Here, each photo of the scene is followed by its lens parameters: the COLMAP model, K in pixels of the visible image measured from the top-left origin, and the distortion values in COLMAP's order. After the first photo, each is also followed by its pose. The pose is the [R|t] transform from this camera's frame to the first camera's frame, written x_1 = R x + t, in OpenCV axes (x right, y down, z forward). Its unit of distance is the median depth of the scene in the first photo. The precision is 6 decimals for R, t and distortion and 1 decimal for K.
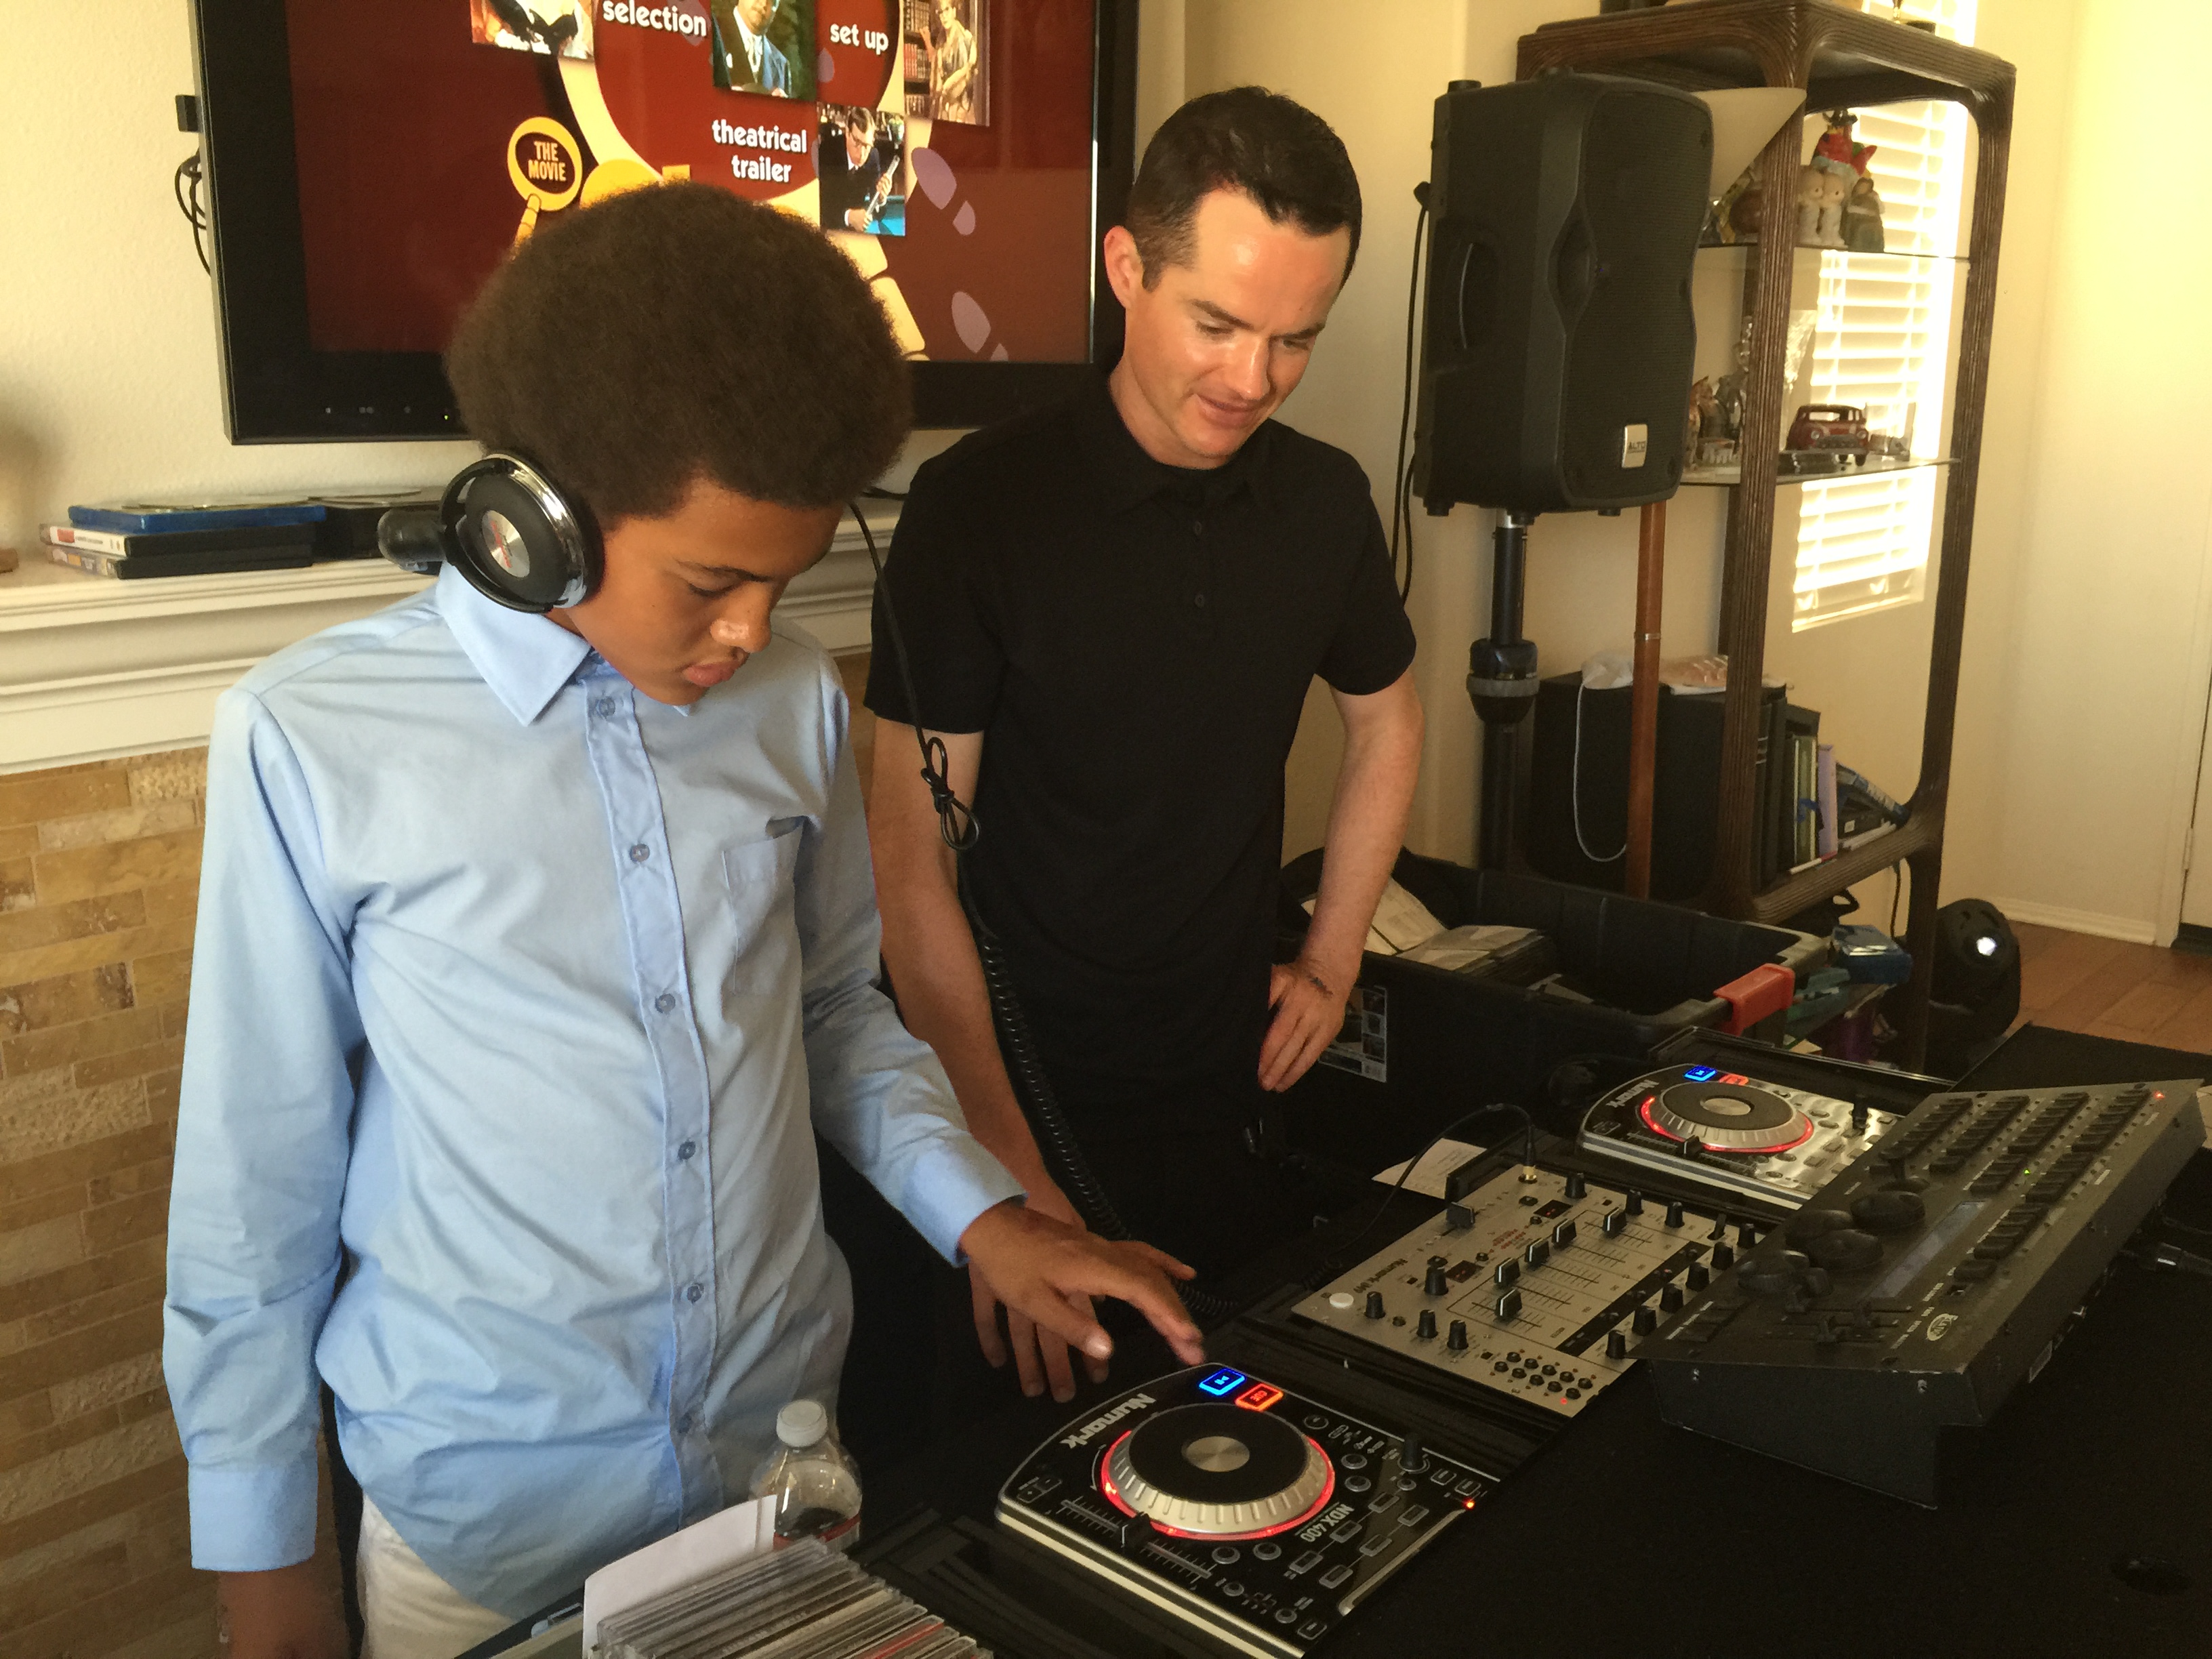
lens RADIAL K [[1887.7, 0, 1096.2], [0, 1887.7, 821.9], [0, 0, 1]] dist [0.028847, -0.005874]
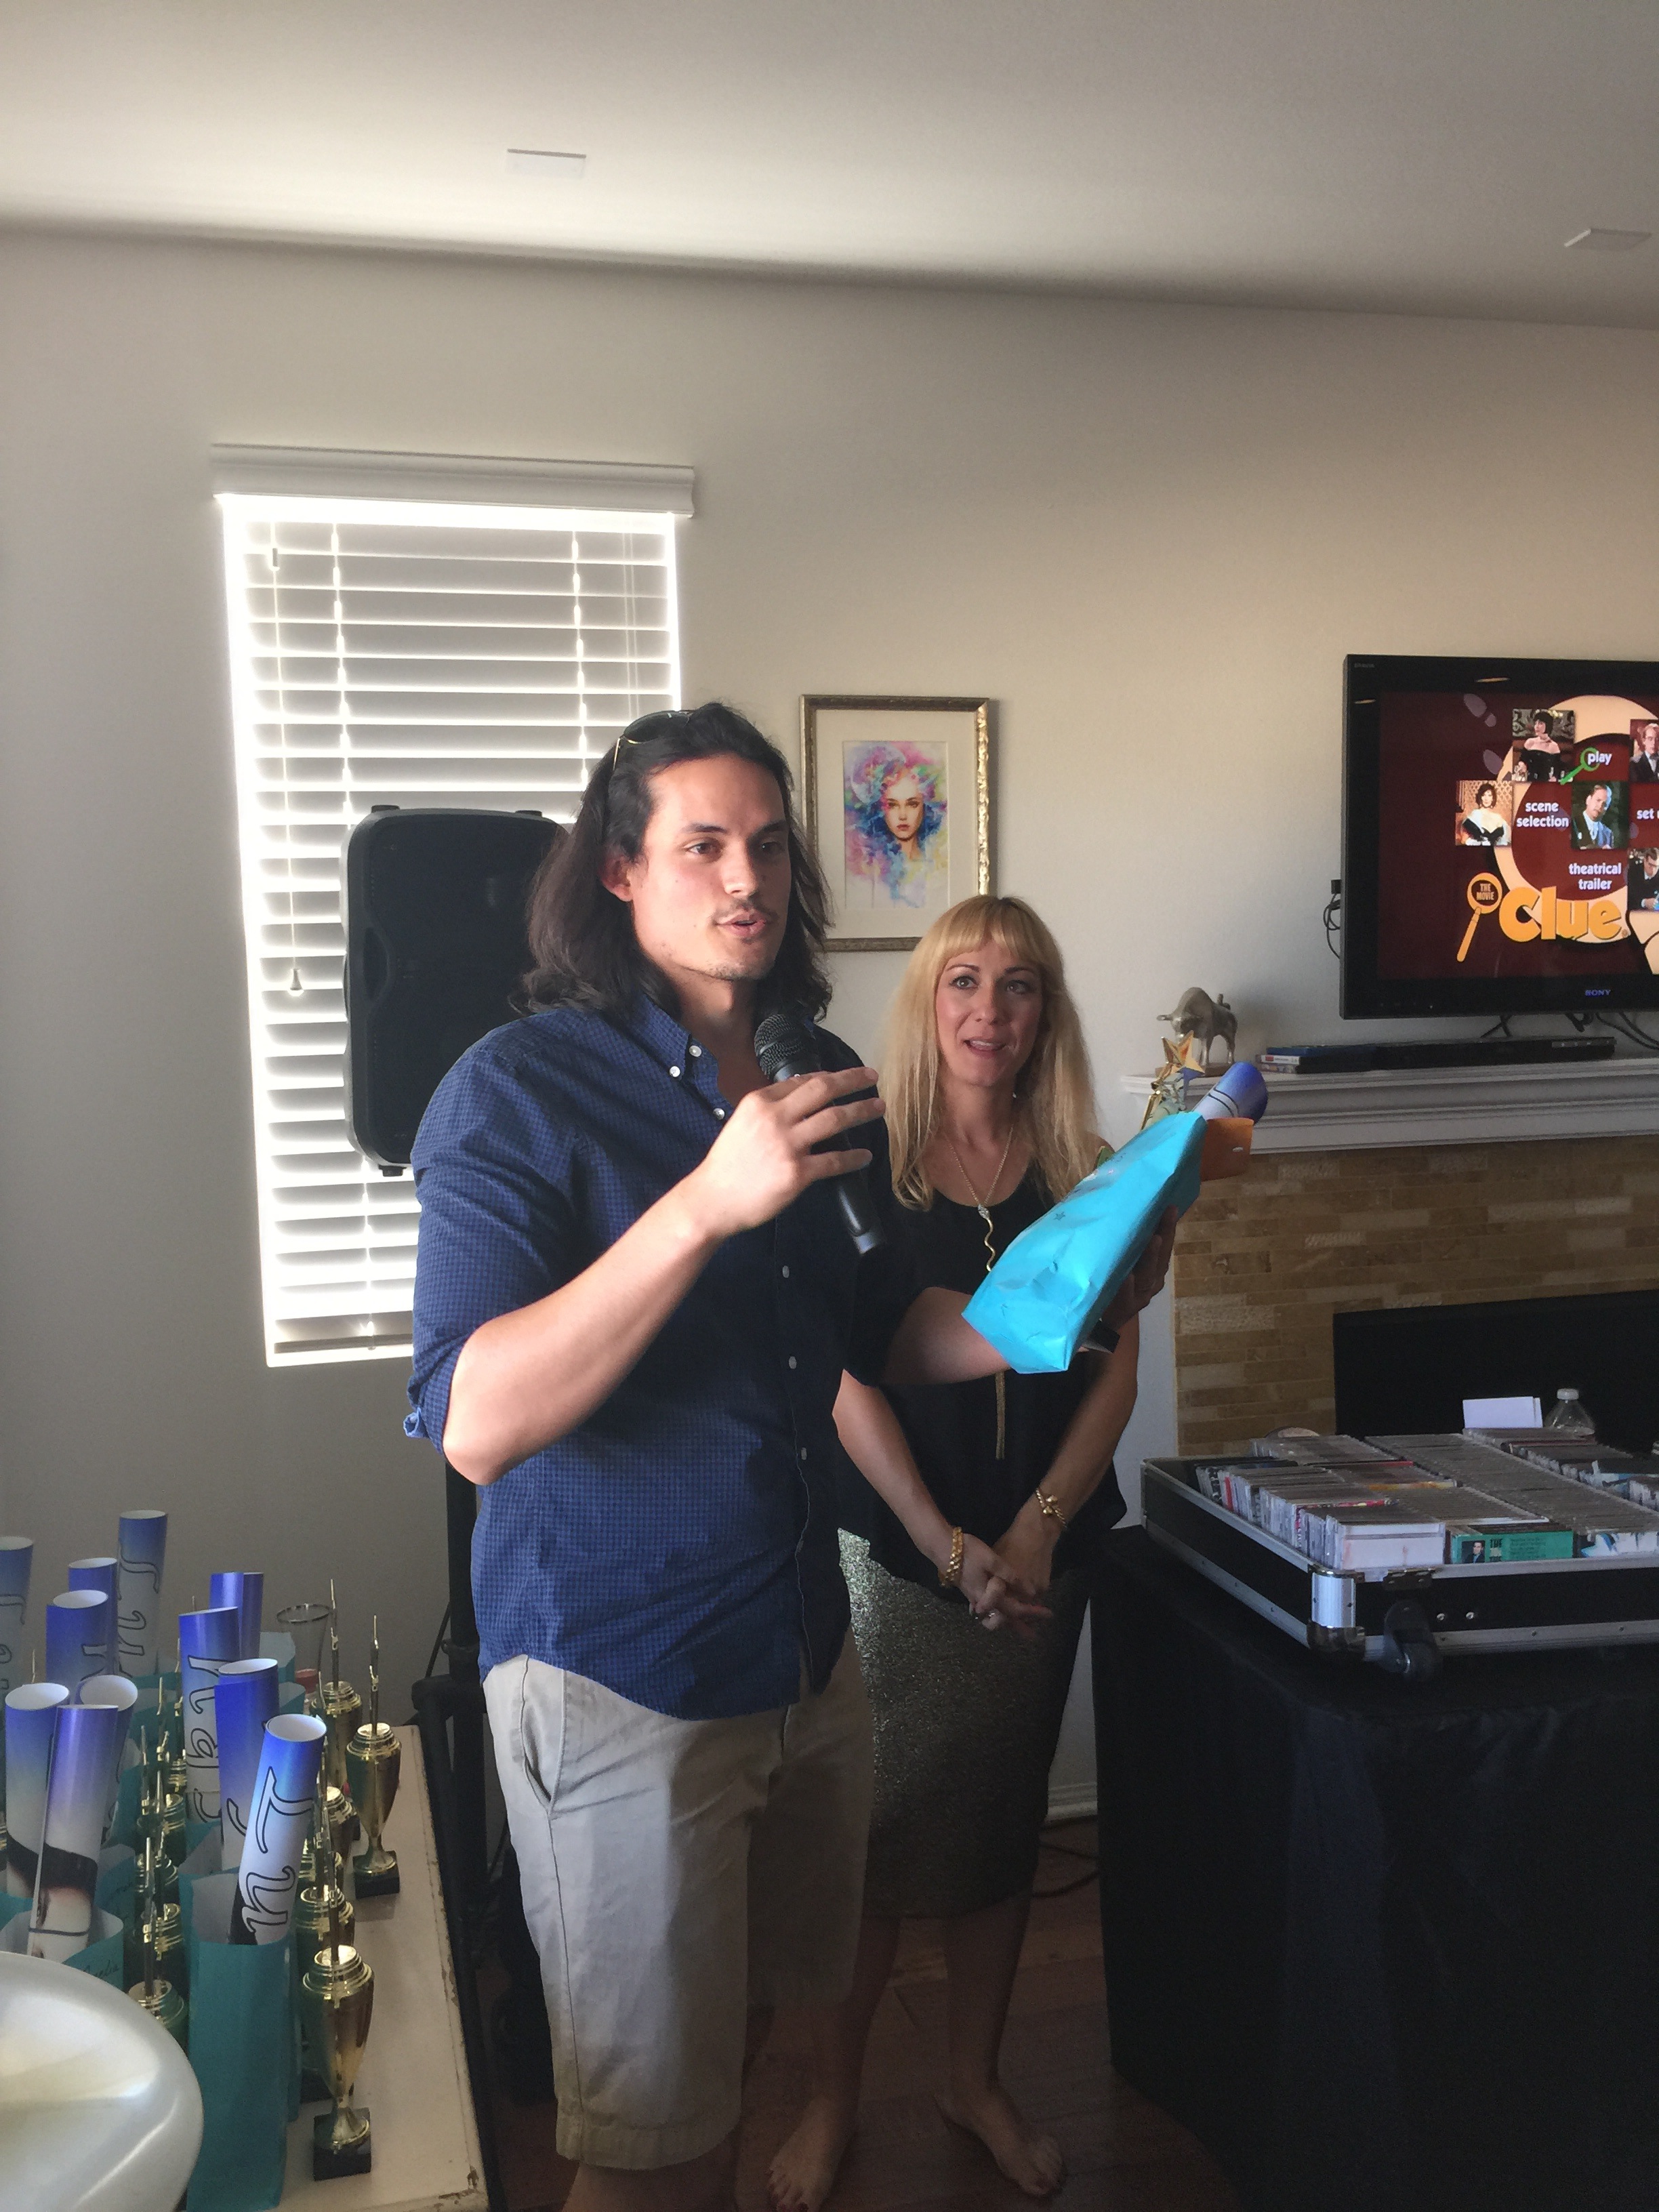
lens RADIAL K [[1887.7, 0, 837.6], [0, 1887.7, 1101.7], [0, 0, 1]] dist [0.028847, -0.005874]
pose [[0.825037, 0.012302, -0.564945, 0.323078], [-0.107294, 0.984986, -0.135242, 0.258967], [0.554799, 0.172194, 0.813970, -1.122460]]
